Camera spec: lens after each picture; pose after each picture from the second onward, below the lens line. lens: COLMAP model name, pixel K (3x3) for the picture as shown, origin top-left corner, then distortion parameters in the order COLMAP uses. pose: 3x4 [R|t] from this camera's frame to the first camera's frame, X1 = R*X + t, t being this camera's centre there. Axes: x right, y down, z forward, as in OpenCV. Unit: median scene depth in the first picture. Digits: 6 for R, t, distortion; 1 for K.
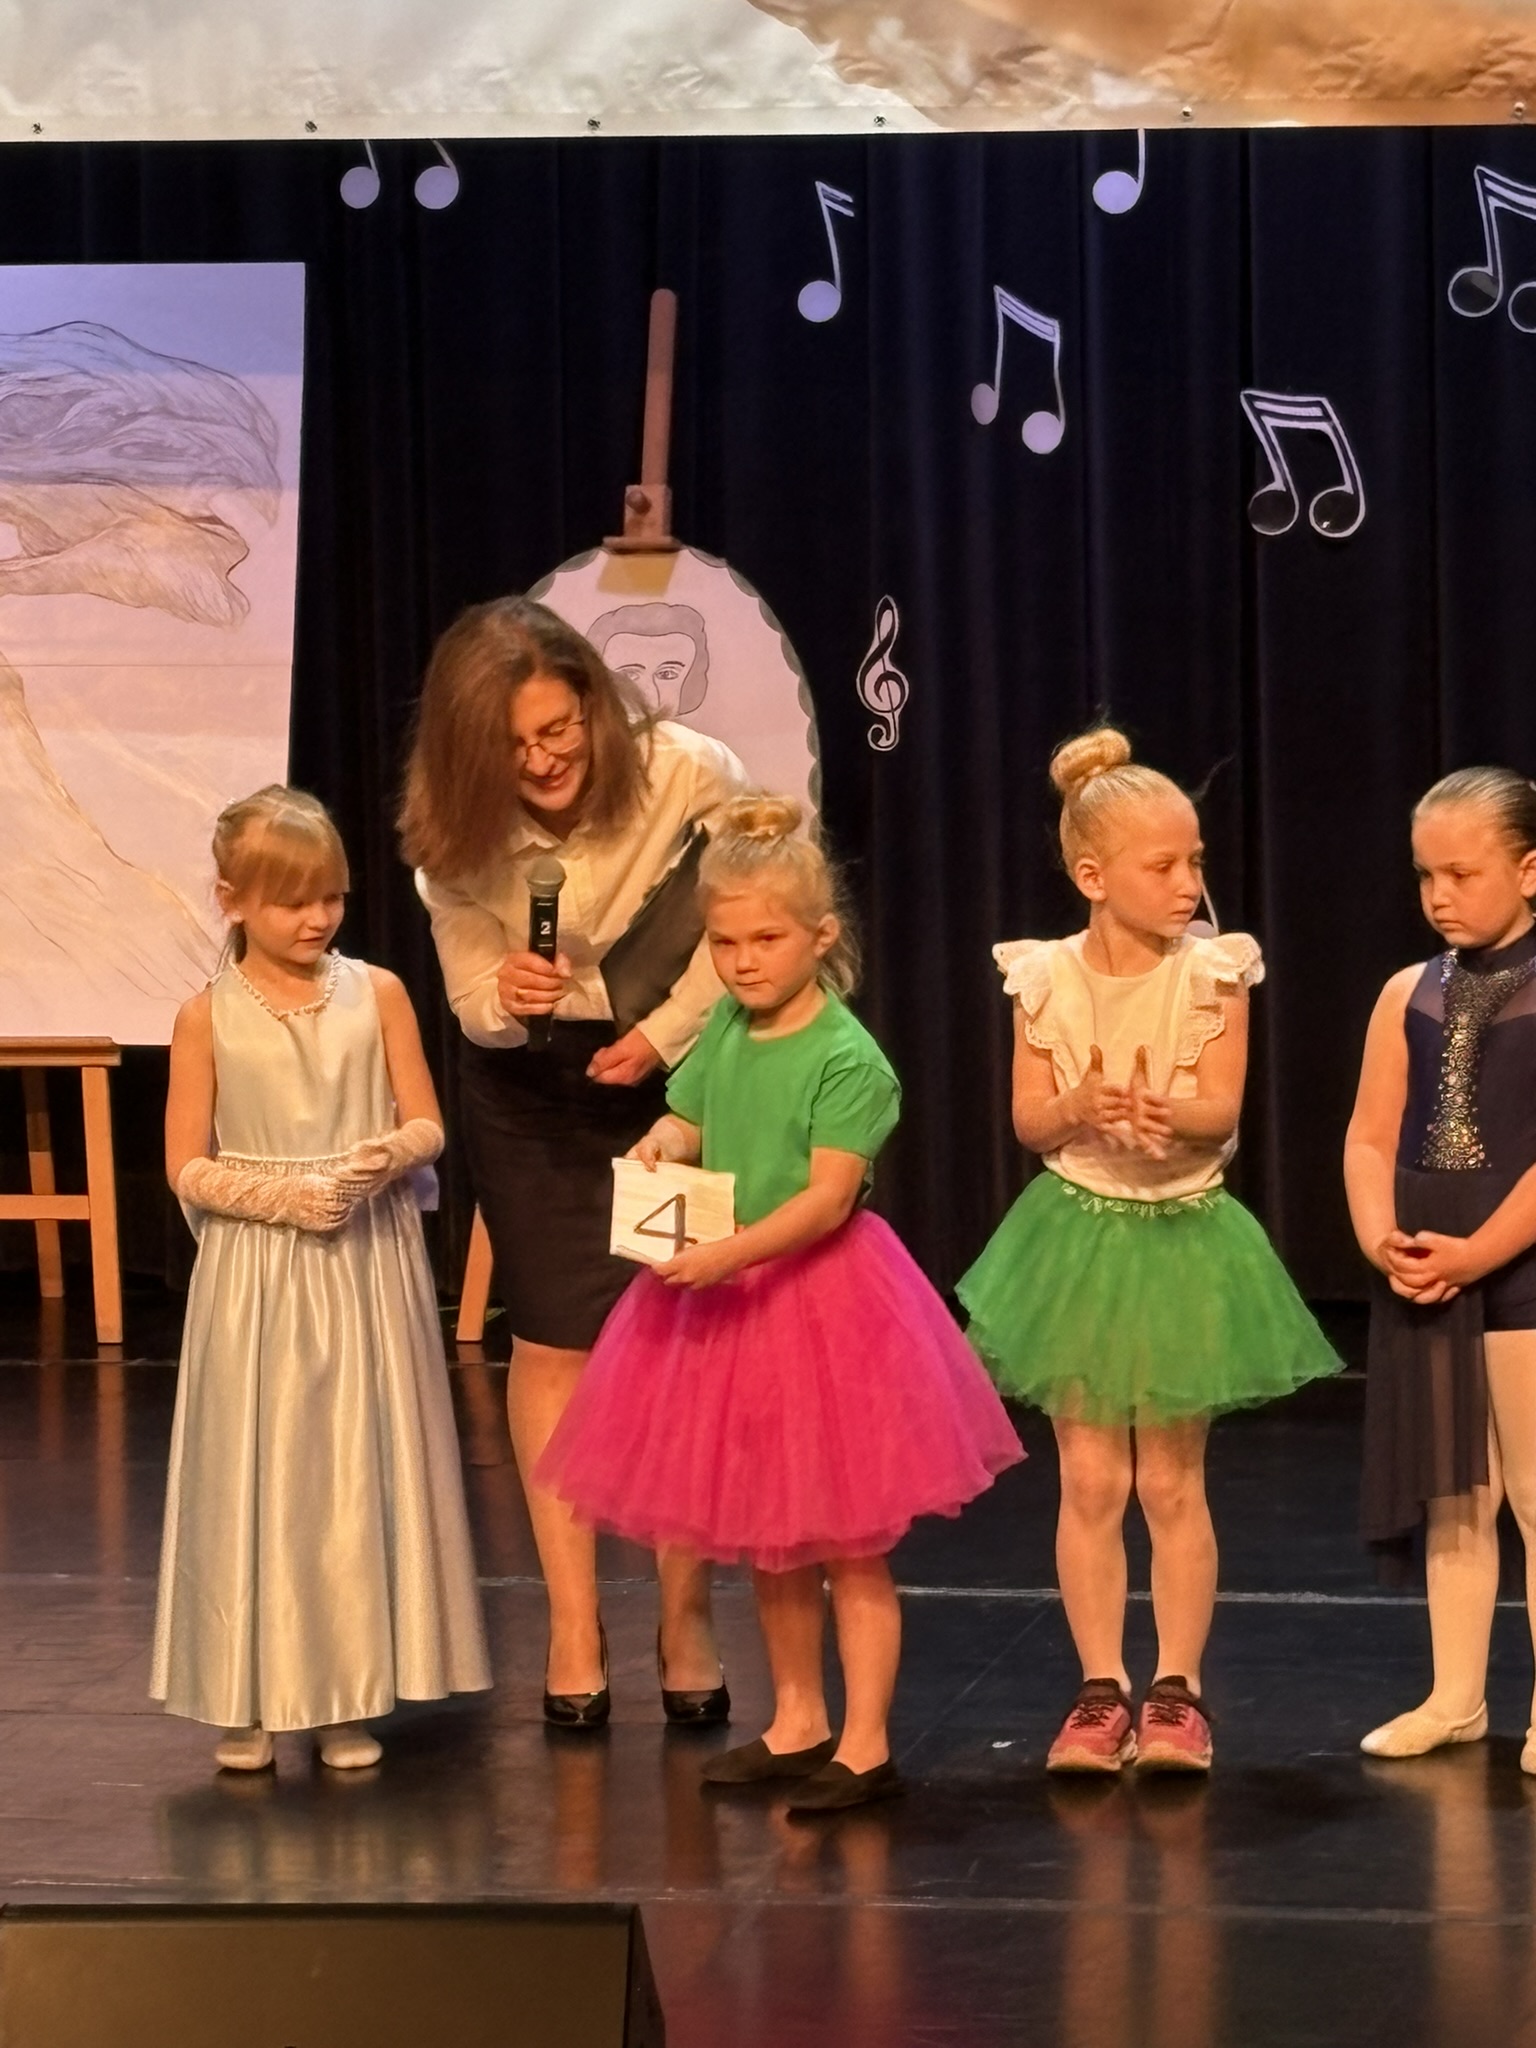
lens RADIAL K [[8733.2, 0, 768.0], [0, 8733.2, 1024.0], [0, 0, 1]] dist [0.455612, 0.273995]
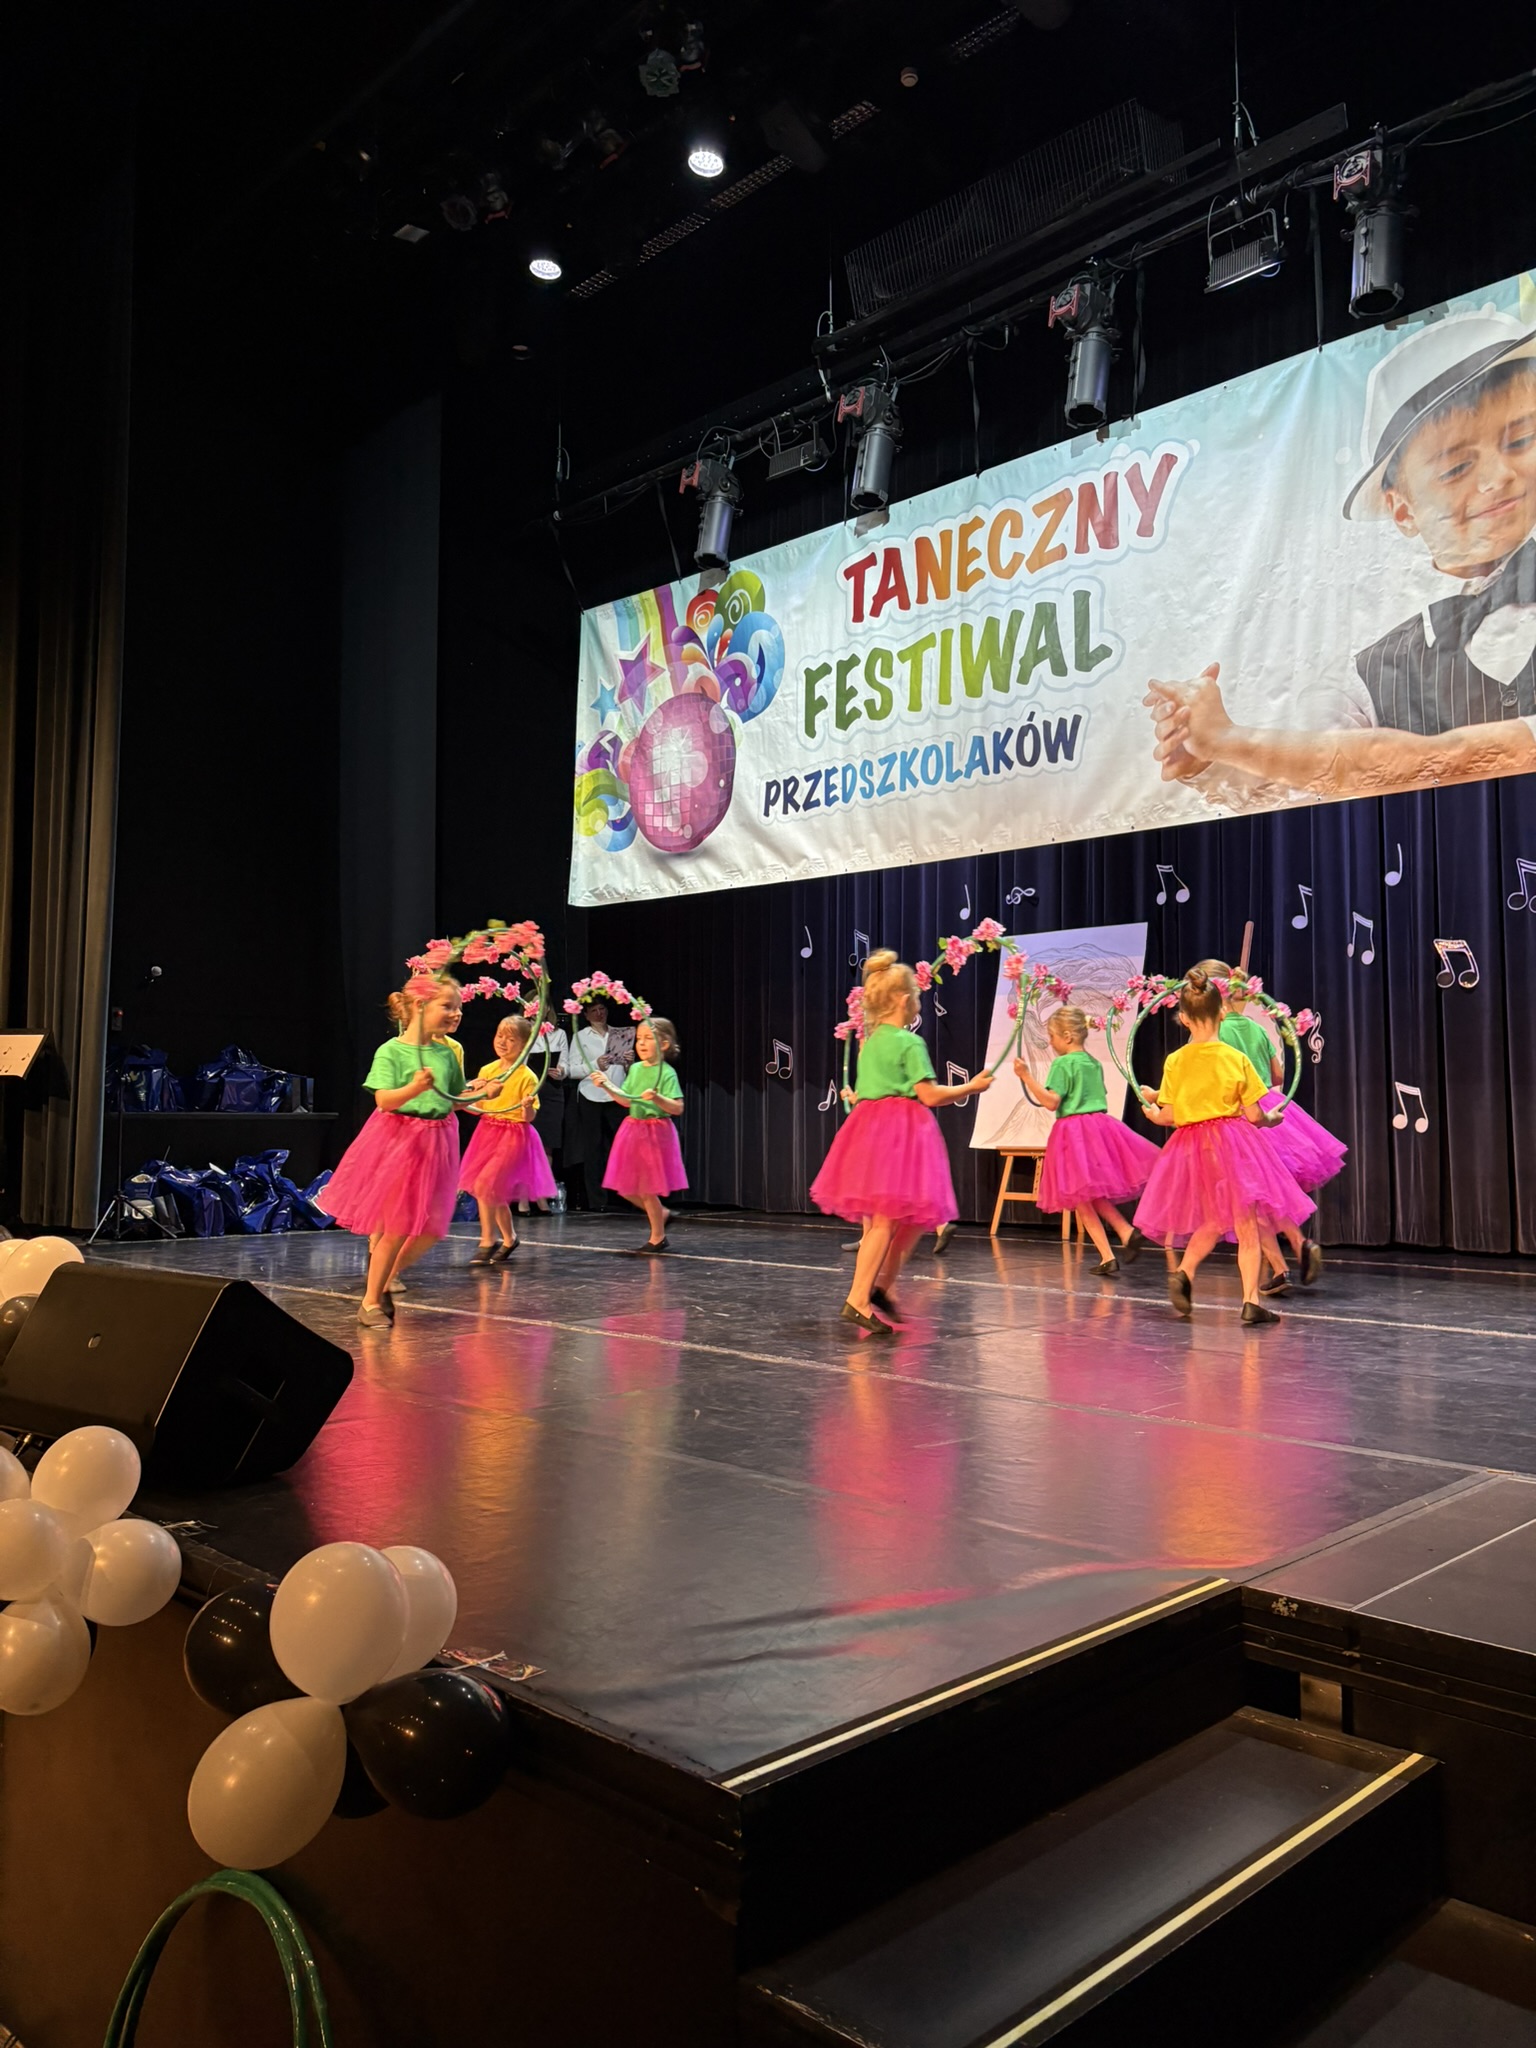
lens RADIAL K [[1568.5, 0, 768.0], [0, 1568.5, 1024.0], [0, 0, 1]] dist [0.028336, -0.004772]
pose [[0.844479, -0.013302, -0.535424, 0.167202], [-0.070201, 0.988318, -0.135275, 0.049251], [0.530969, 0.151824, 0.833680, 0.486437]]
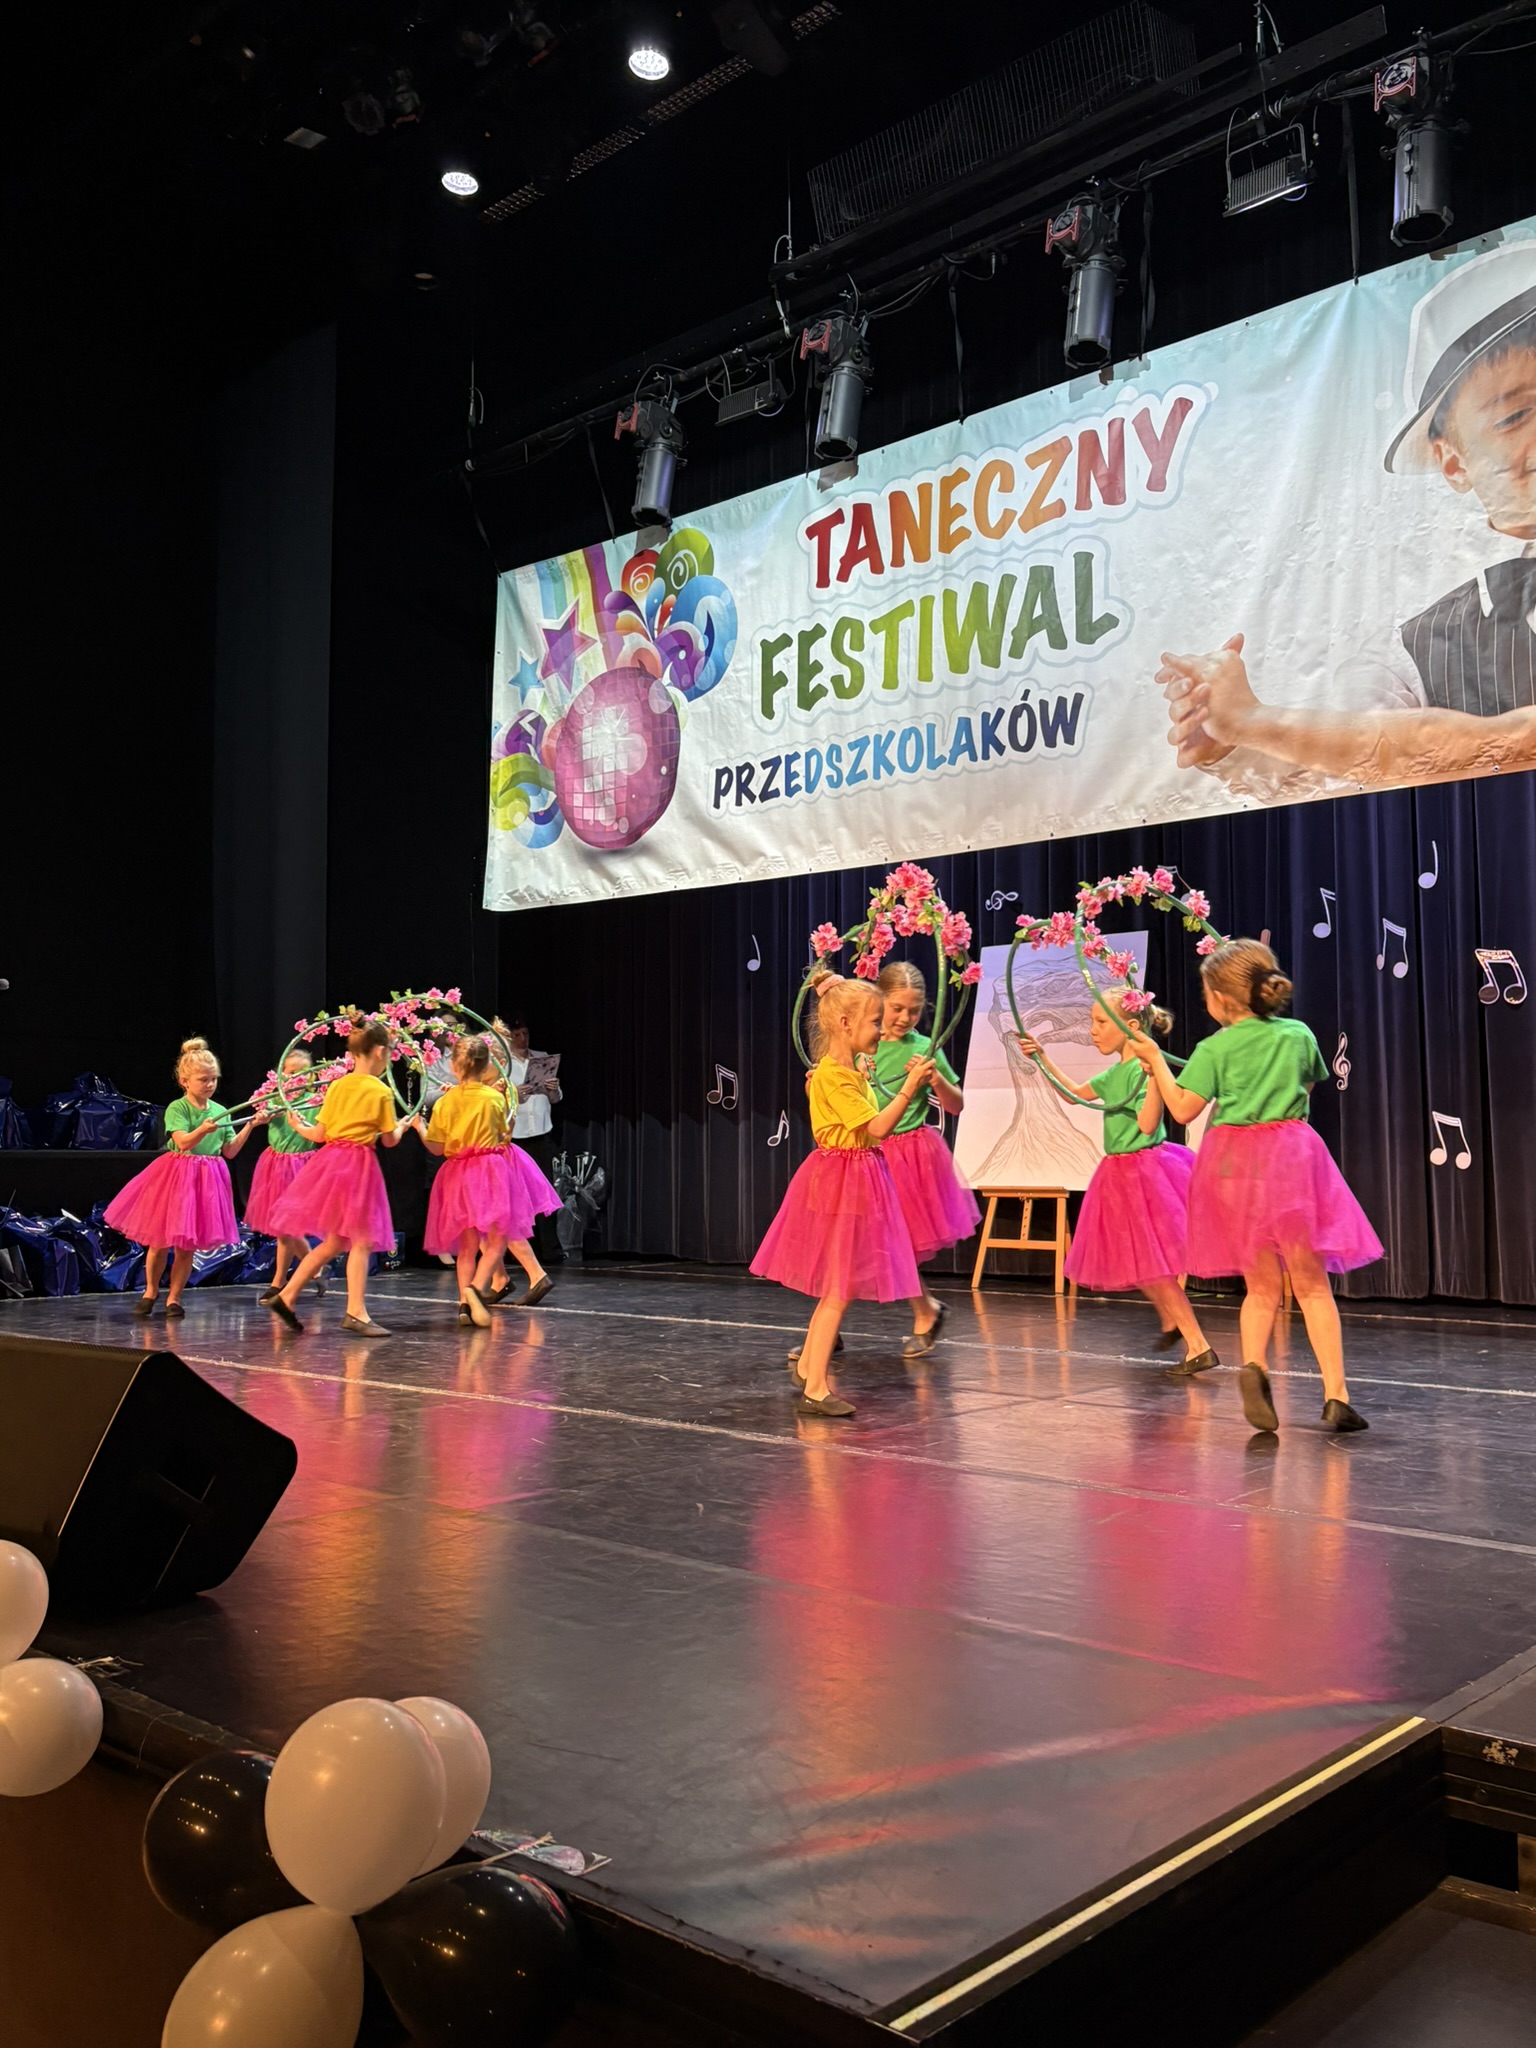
lens RADIAL K [[1752.2, 0, 768.0], [0, 1752.2, 1024.0], [0, 0, 1]] dist [0.028550, 0.001271]
pose [[0.871711, -0.022590, -0.489500, 0.142888], [-0.060999, 0.986164, -0.154139, 0.049710], [0.486209, 0.164224, 0.858272, 0.493489]]
